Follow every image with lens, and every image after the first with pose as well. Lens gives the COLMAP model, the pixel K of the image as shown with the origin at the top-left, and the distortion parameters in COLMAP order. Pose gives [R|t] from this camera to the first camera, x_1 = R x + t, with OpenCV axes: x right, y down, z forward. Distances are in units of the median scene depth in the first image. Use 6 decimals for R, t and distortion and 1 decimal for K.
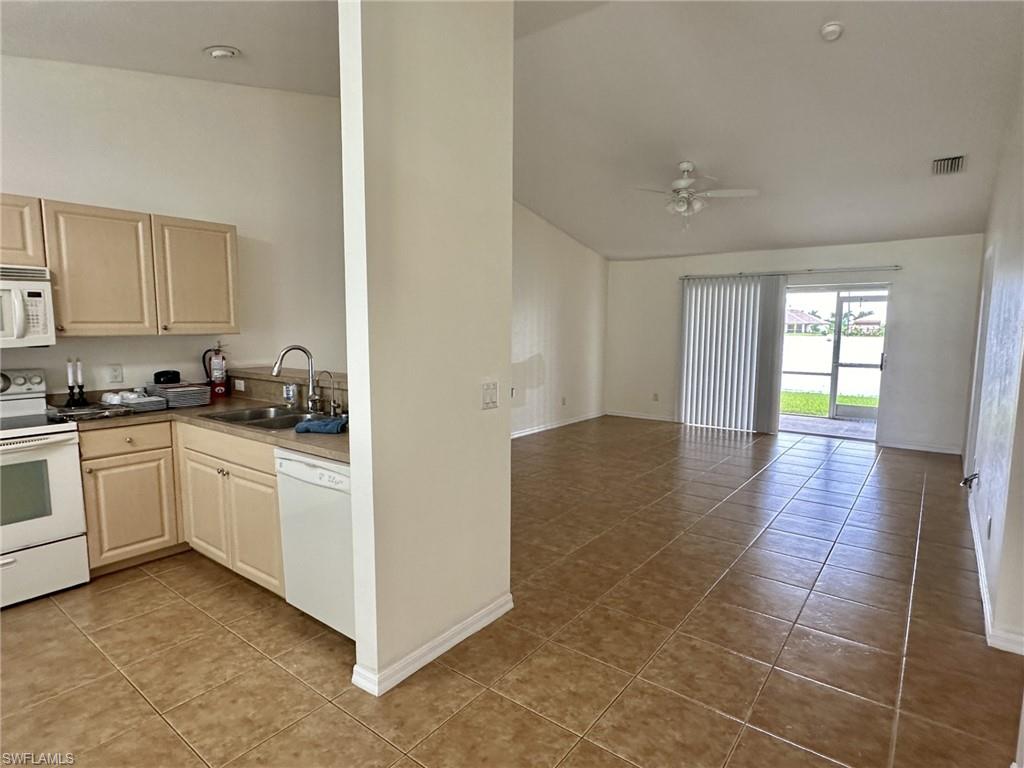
lens RADIAL K [[553.3, 0, 512.2], [0, 553.3, 385.4], [0, 0, 1]] dist [0.001194, -0.000068]
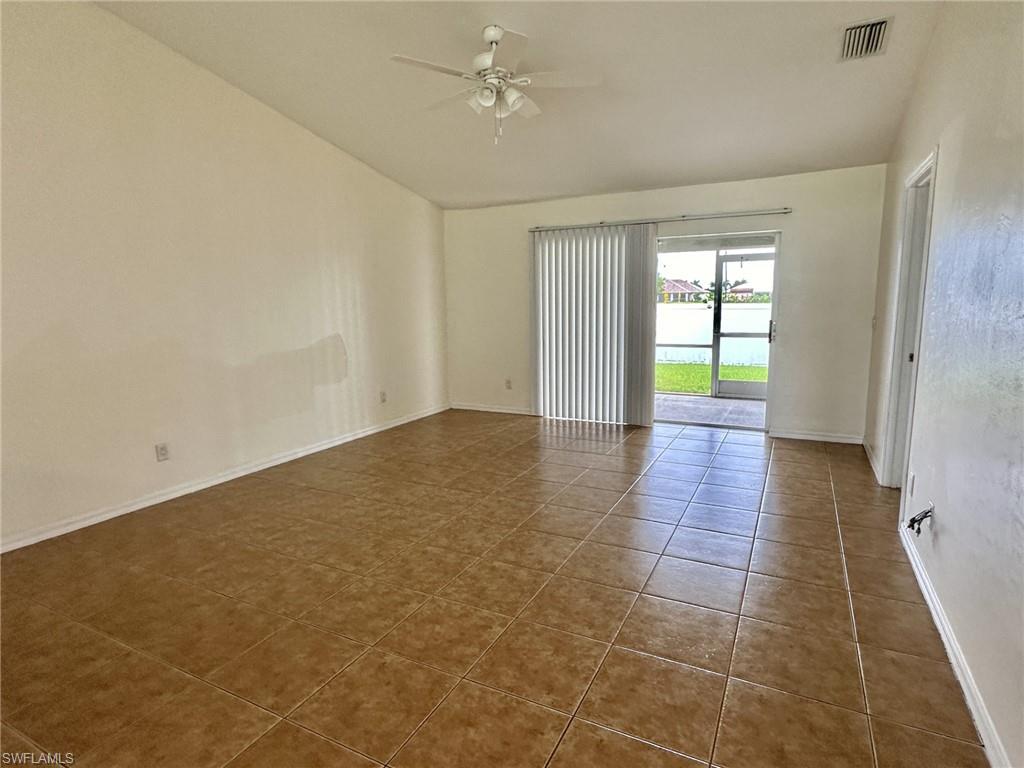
lens RADIAL K [[553.3, 0, 517.8], [0, 553.3, 381.4], [0, 0, 1]] dist [0.001194, -0.000068]
pose [[0.982198, -0.048106, 0.181583, 0.138705], [0.041032, 0.998253, 0.042518, -0.017214], [-0.183311, -0.034311, 0.982456, 0.240687]]
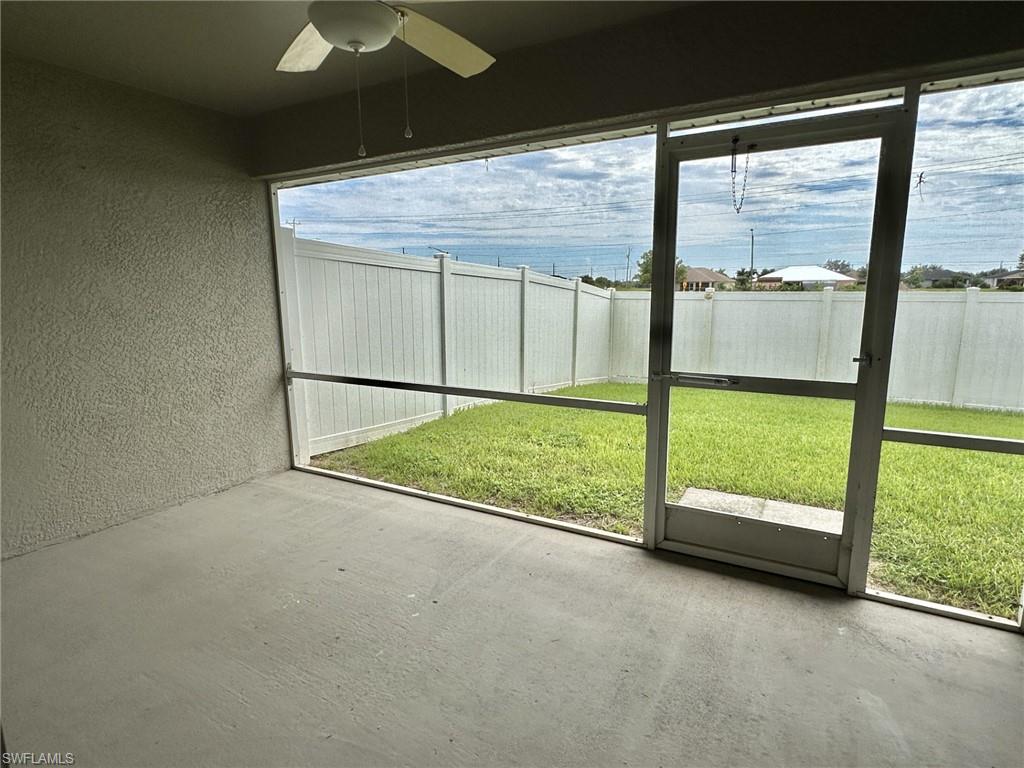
lens RADIAL K [[553.3, 0, 511.5], [0, 553.3, 386.7], [0, 0, 1]] dist [0.001194, -0.000068]
pose [[0.990551, -0.037689, 0.131868, 0.560207], [0.028536, 0.997095, 0.070626, -0.069073], [-0.134146, -0.066196, 0.988748, 0.858625]]
